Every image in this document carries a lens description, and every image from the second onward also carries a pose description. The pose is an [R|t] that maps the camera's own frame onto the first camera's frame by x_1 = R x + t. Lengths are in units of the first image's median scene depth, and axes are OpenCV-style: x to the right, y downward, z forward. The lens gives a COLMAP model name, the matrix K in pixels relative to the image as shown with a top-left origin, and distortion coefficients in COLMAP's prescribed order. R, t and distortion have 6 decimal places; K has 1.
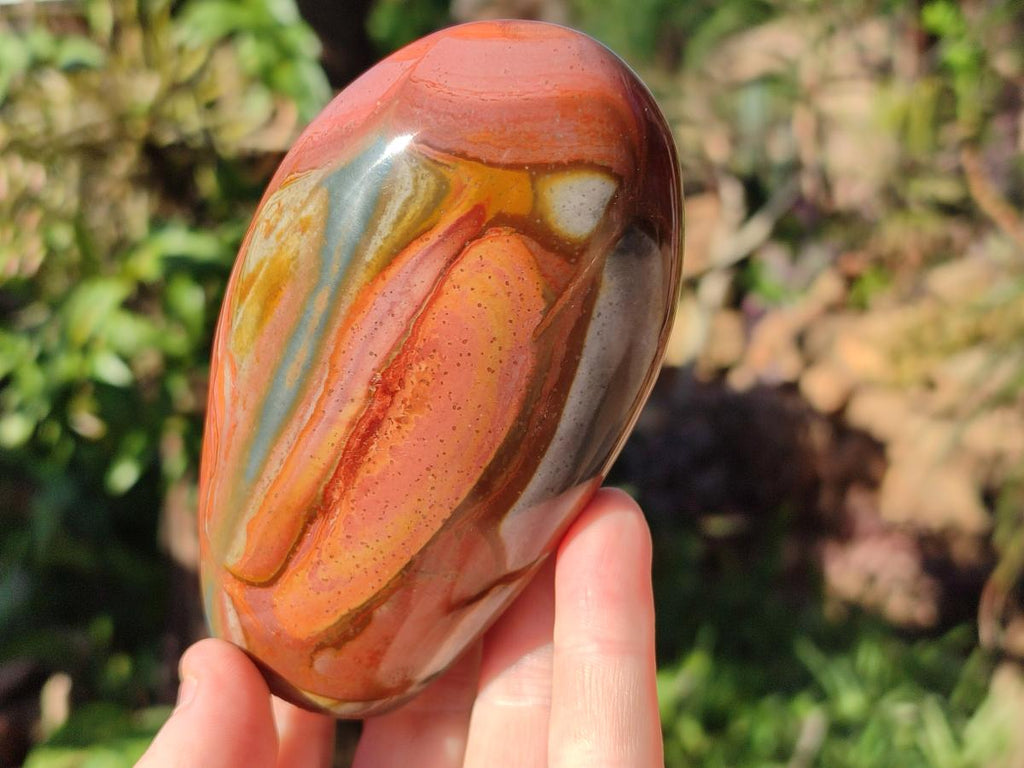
lens RADIAL K [[1605.9, 0, 512.0], [0, 1605.9, 384.0], [0, 0, 1]] dist [0.412208, -3.550784]
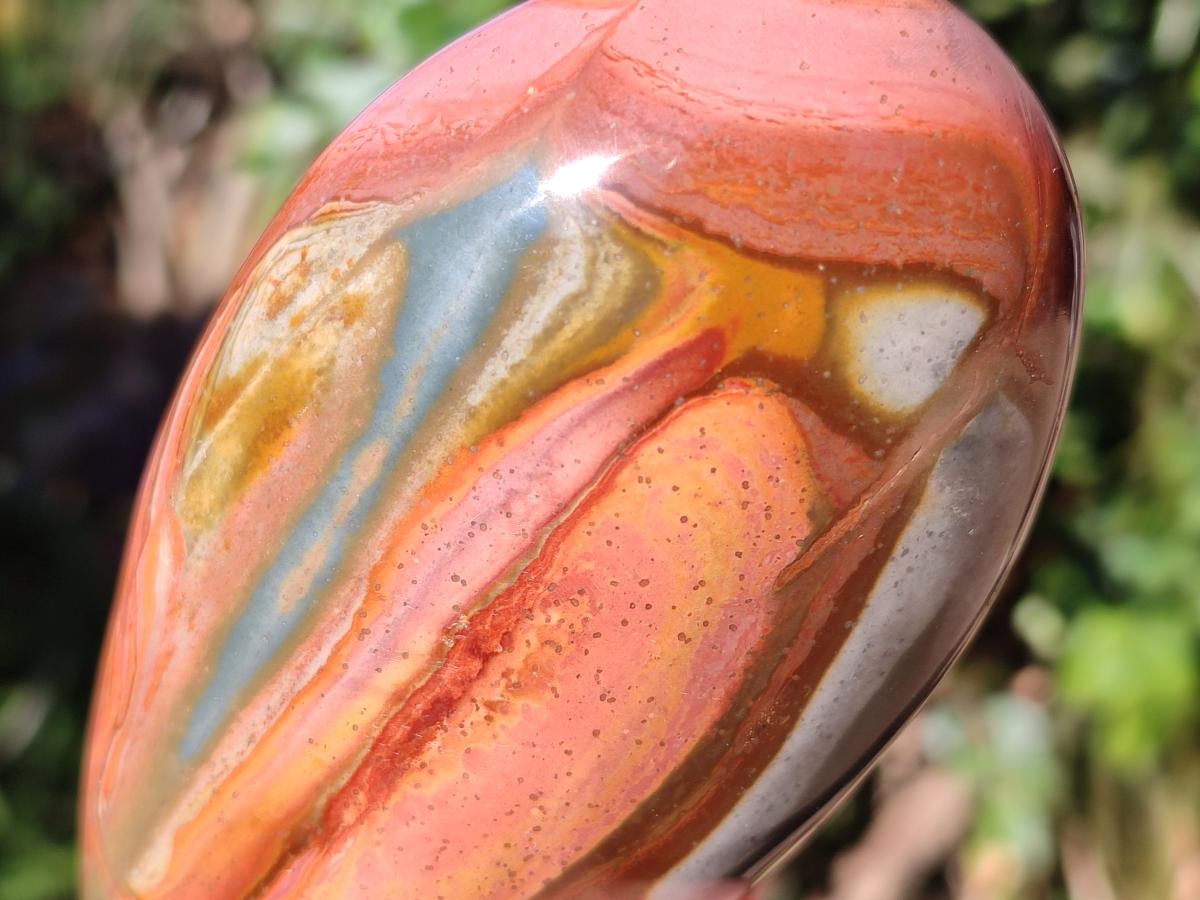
lens RADIAL K [[1881.9, 0, 600.0], [0, 1881.9, 450.0], [0, 0, 1]] dist [0.412208, -3.550784]
pose [[0.990893, 0.114496, 0.070867, -0.089449], [-0.120705, 0.988546, 0.090599, -0.119197], [-0.059682, -0.098328, 0.993363, 0.410521]]
